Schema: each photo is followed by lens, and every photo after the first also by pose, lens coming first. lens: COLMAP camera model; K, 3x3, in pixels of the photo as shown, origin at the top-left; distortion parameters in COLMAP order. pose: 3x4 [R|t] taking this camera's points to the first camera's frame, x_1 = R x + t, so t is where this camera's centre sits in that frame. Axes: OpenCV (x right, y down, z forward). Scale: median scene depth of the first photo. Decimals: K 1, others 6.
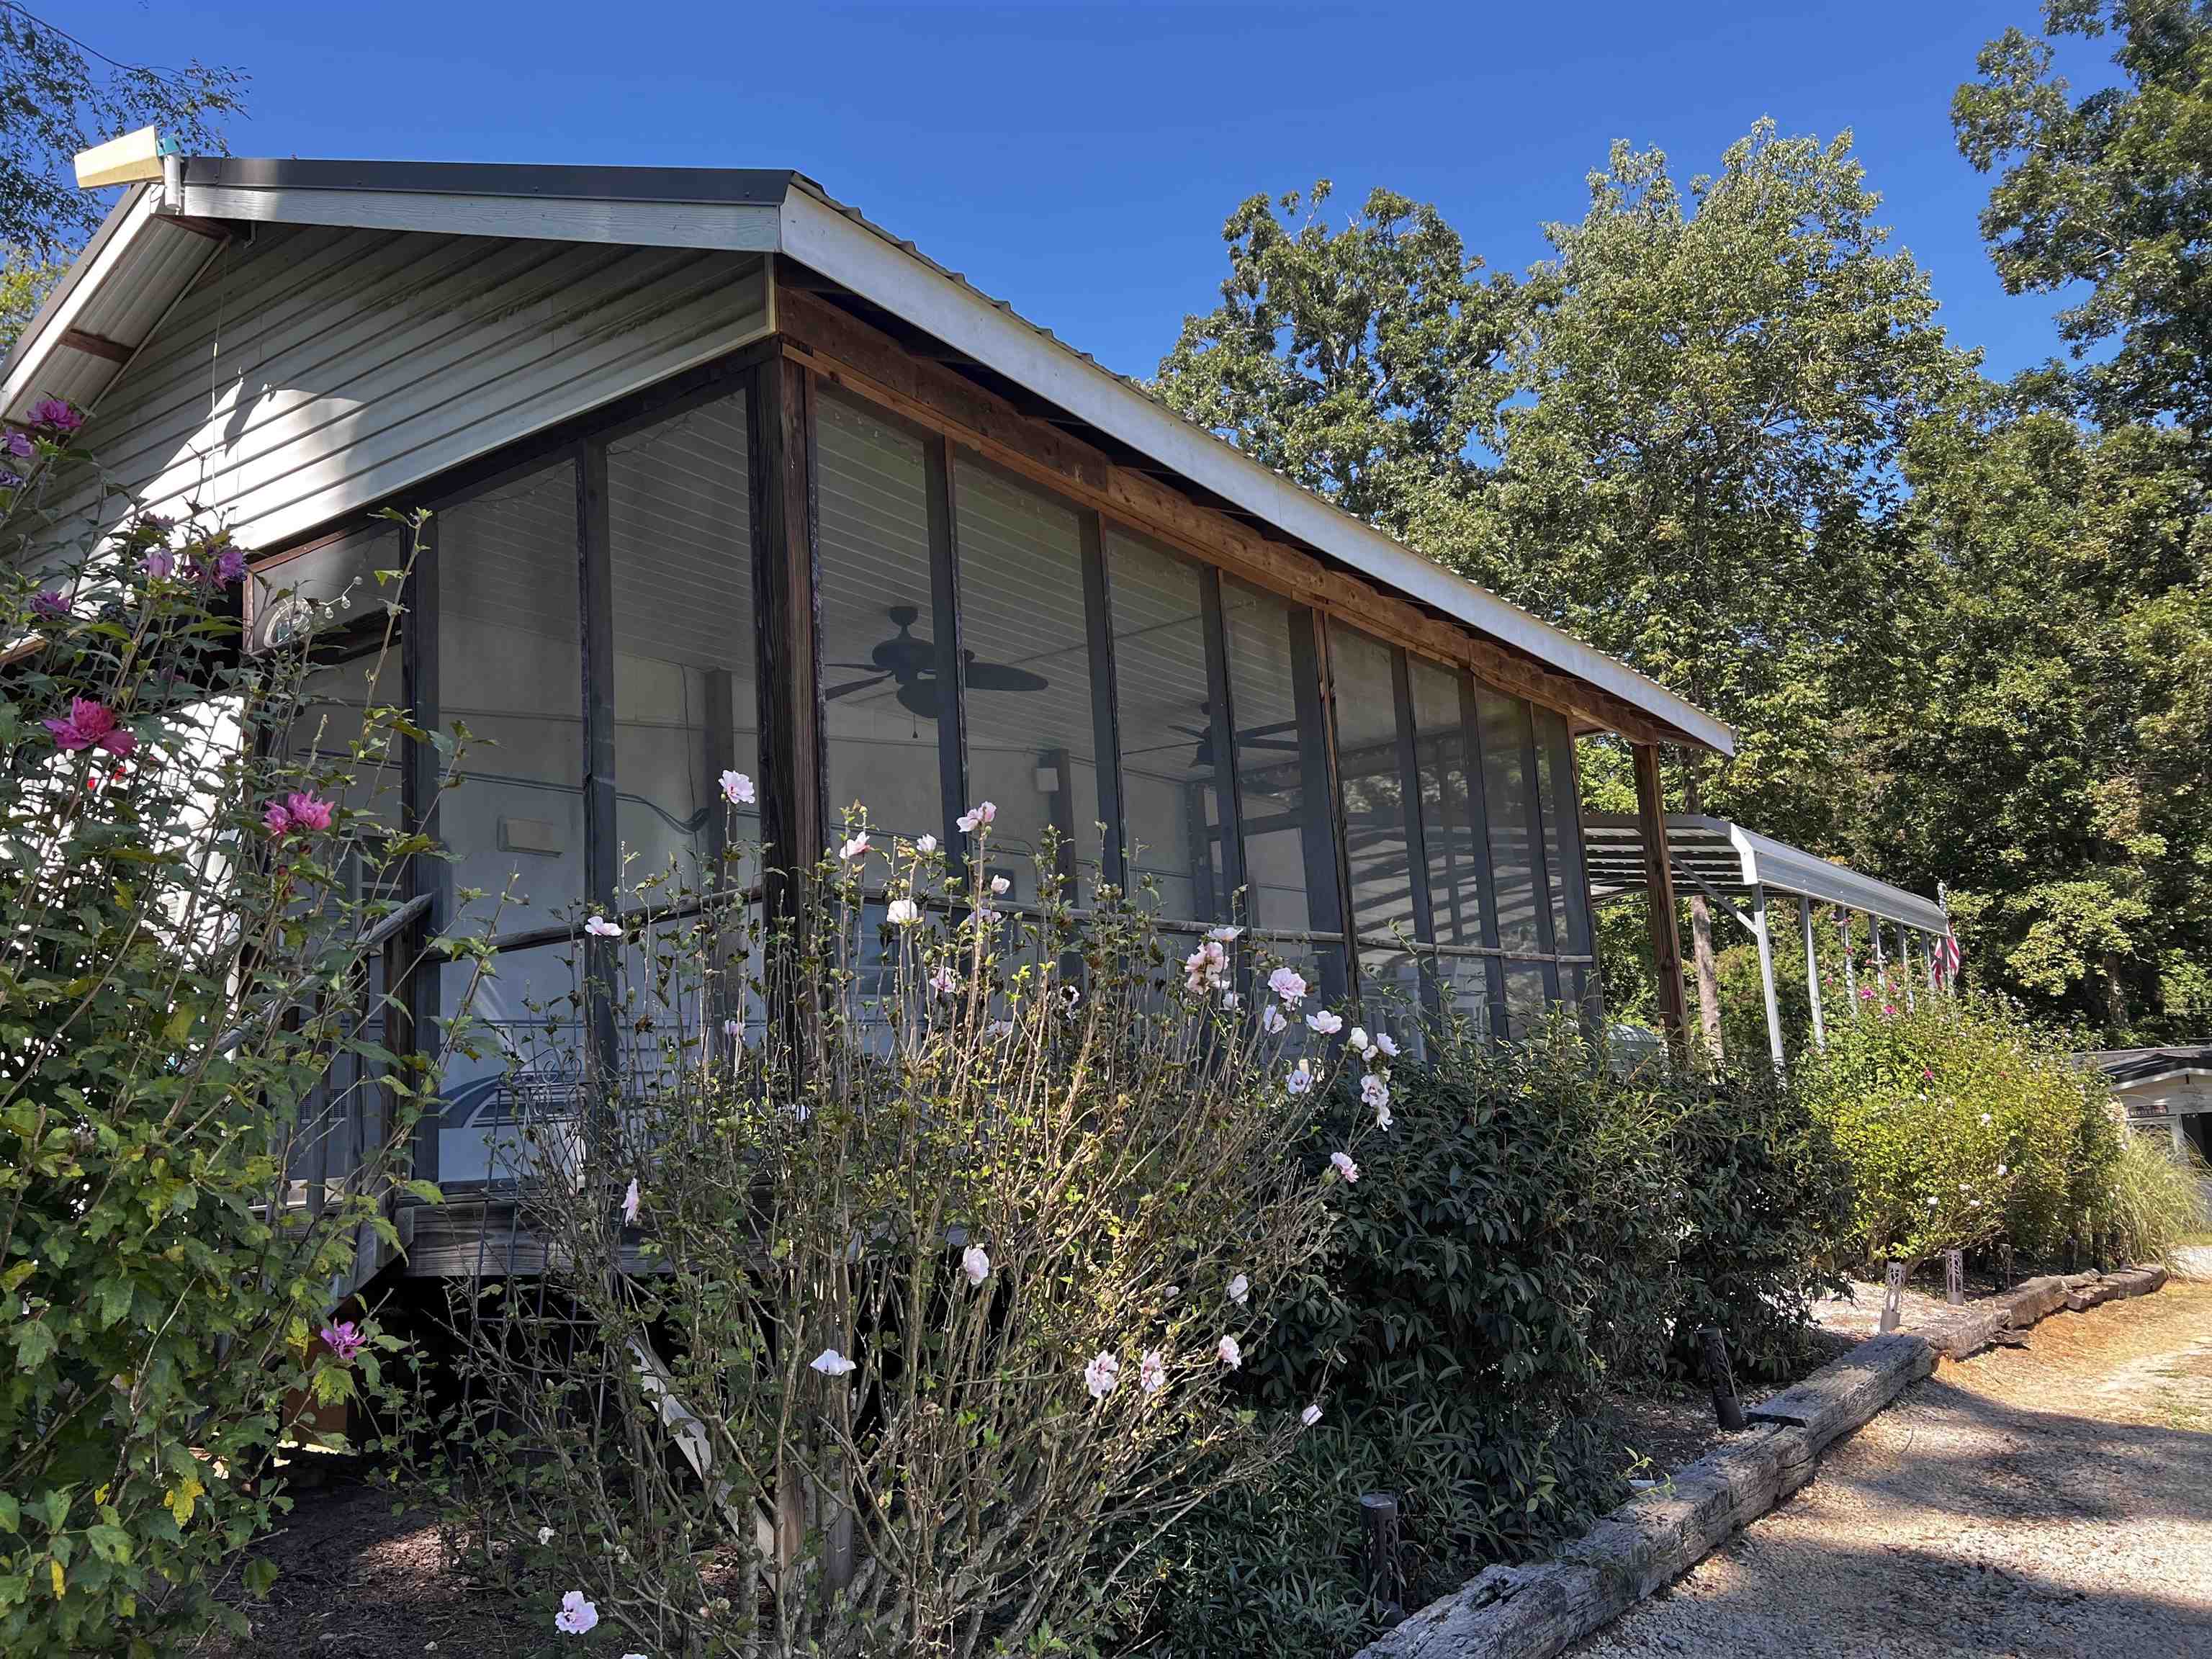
lens RADIAL K [[1659.1, 0, 1120.3], [0, 1659.1, 833.4], [0, 0, 1]] dist [0.040523, -0.044788]
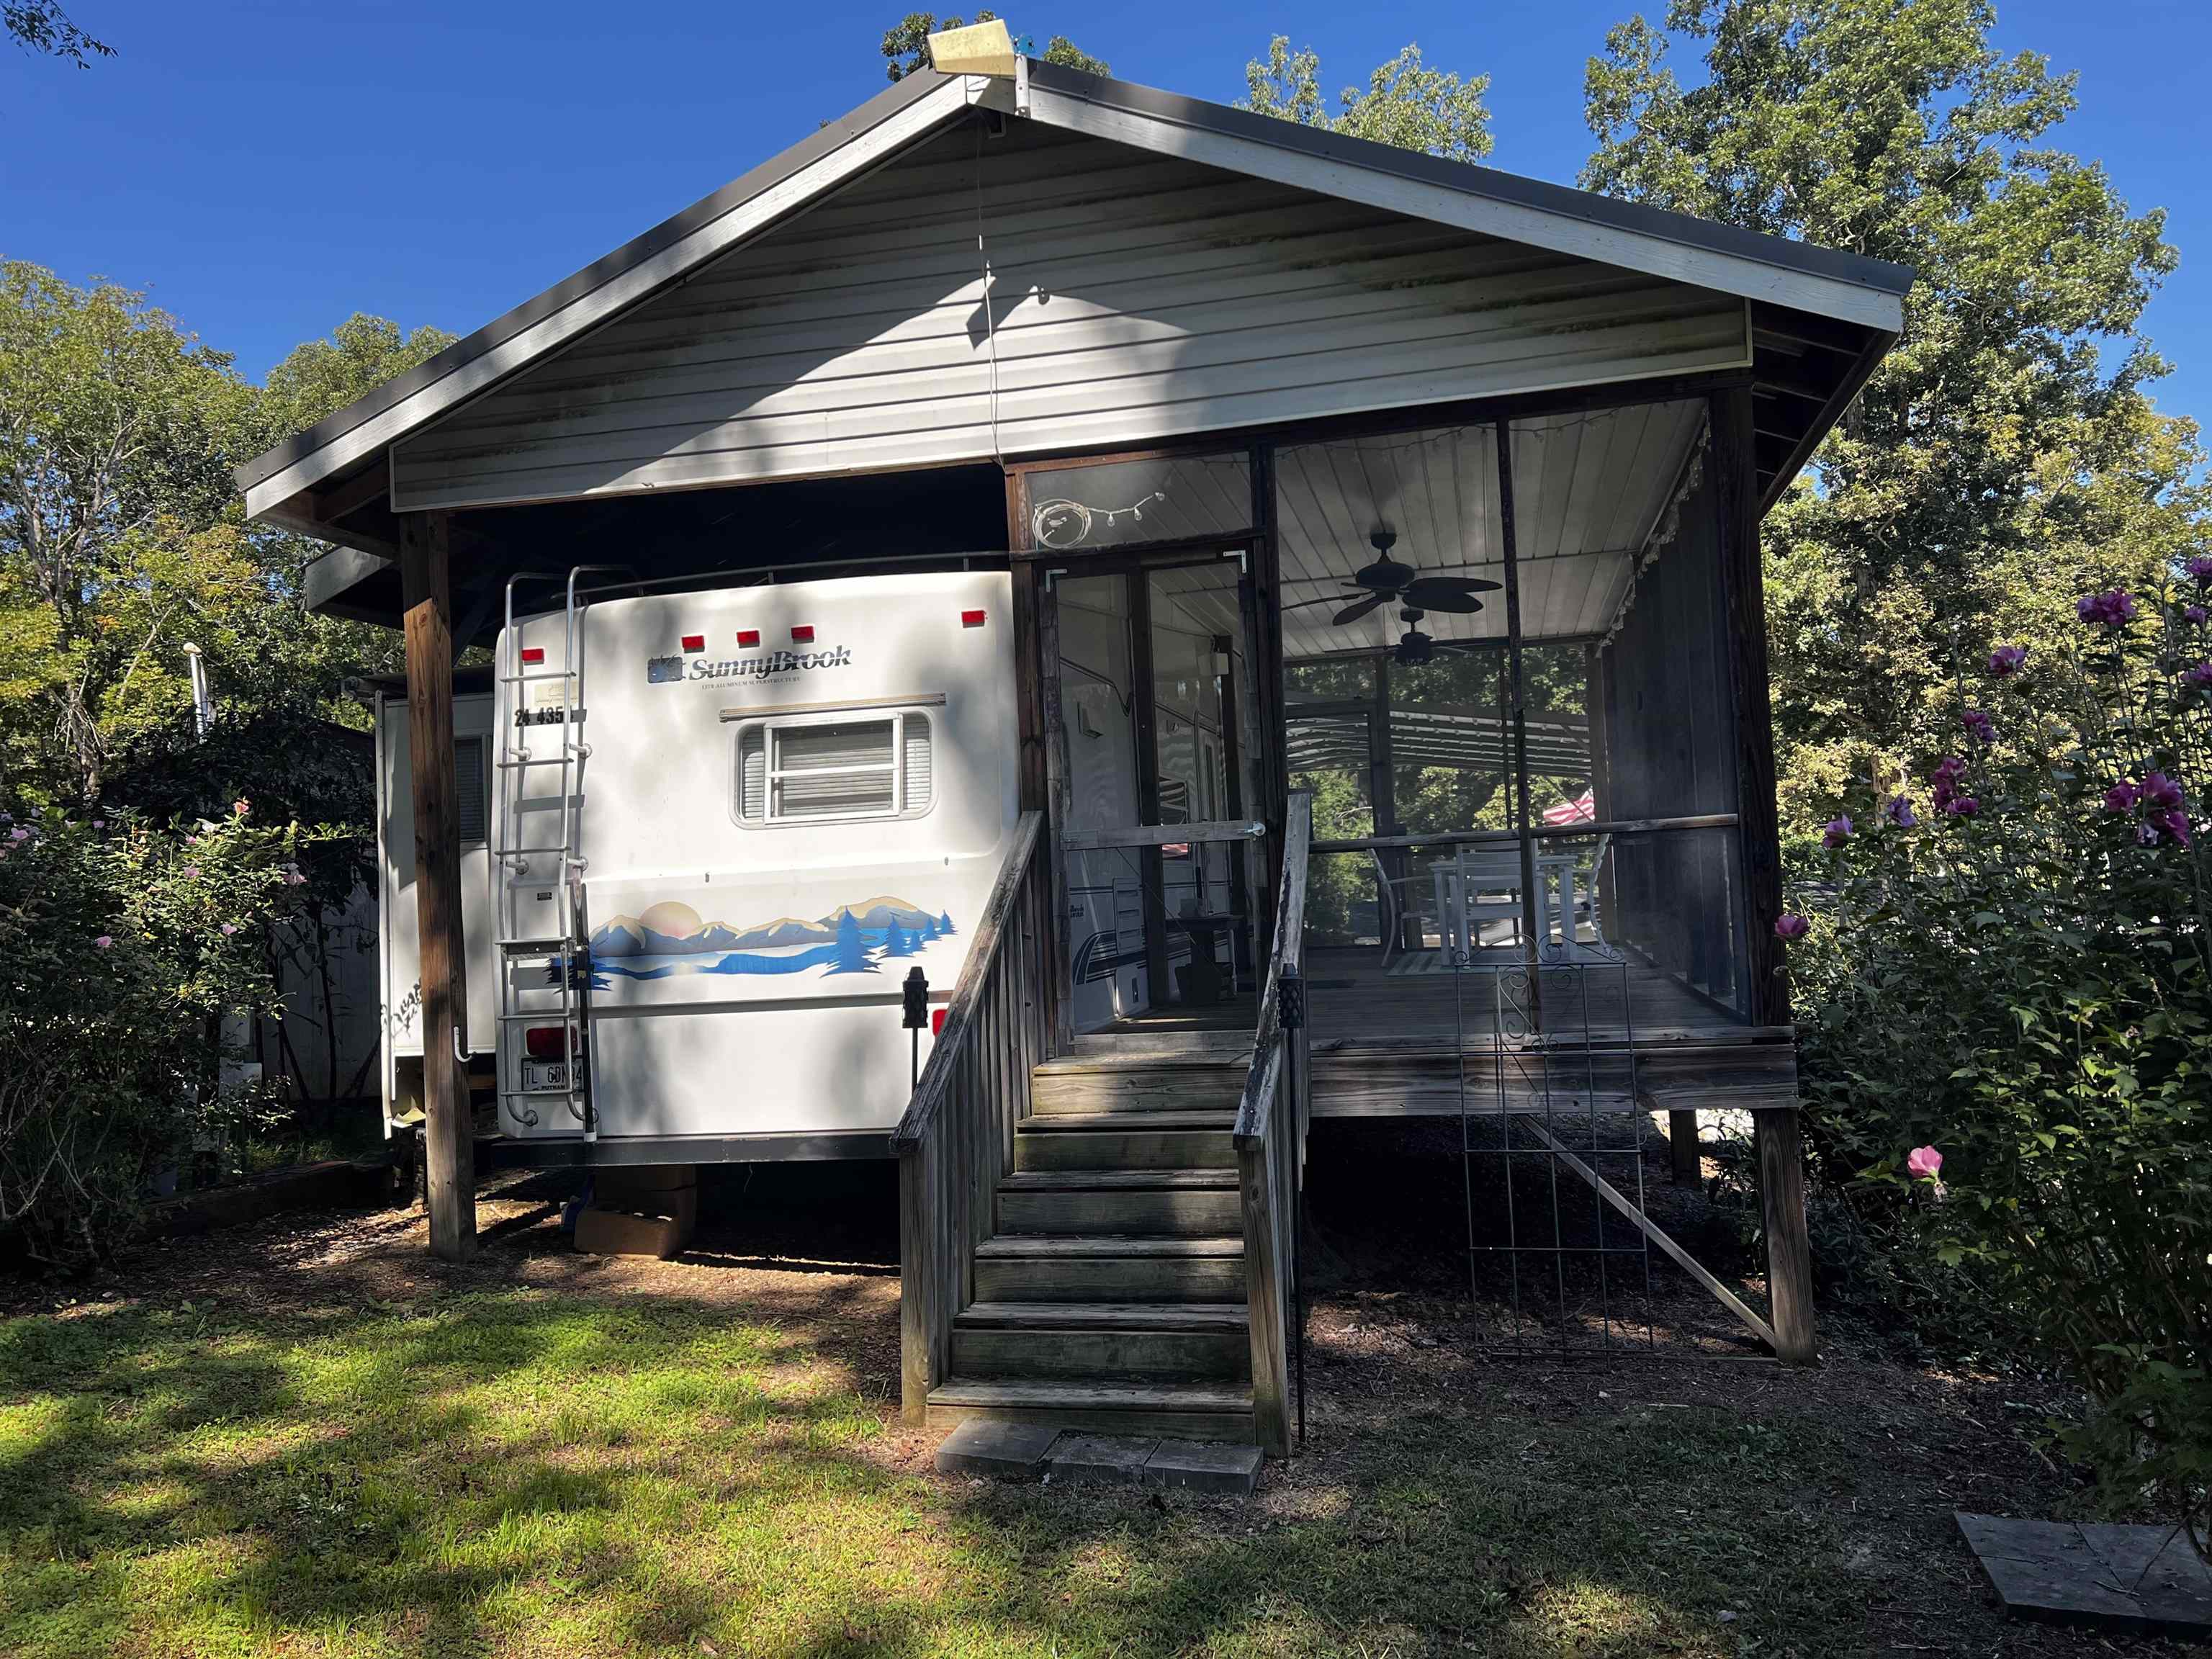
lens RADIAL K [[1659.1, 0, 1104.7], [0, 1659.1, 839.4], [0, 0, 1]] dist [0.040523, -0.044788]
pose [[0.933977, 0.028347, 0.356207, -0.859612], [-0.067641, 0.992851, 0.098344, -0.032349], [-0.350873, -0.115946, 0.929217, -0.021011]]
